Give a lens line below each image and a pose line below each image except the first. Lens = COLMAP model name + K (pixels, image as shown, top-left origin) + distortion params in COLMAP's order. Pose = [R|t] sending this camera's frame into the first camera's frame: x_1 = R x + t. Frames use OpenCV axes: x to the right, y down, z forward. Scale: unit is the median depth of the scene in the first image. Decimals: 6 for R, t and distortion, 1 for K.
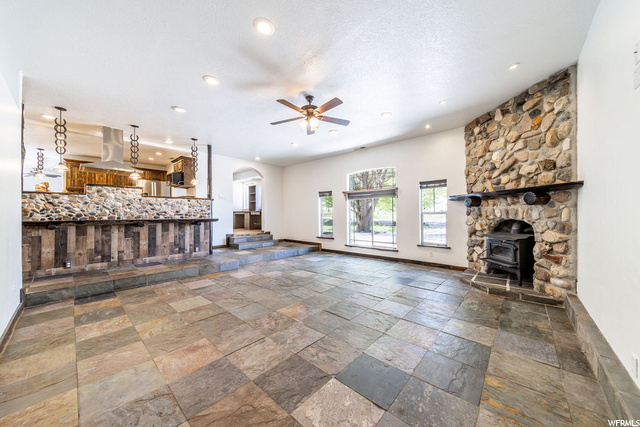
lens RADIAL K [[221.8, 0, 320.6], [0, 221.8, 212.2], [0, 0, 1]] dist [0.005466, -0.000503]
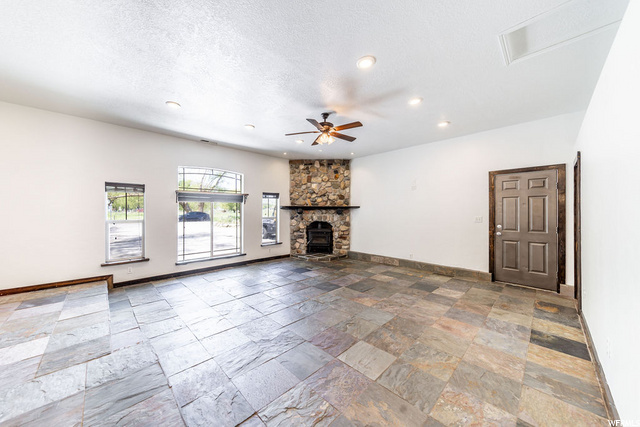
lens RADIAL K [[221.8, 0, 315.6], [0, 221.8, 212.6], [0, 0, 1]] dist [0.005466, -0.000503]
pose [[0.083487, 0.004247, 0.996500, -1.155204], [-0.007758, 0.999963, -0.003611, -0.039542], [-0.996479, -0.007429, 0.083517, 0.982689]]
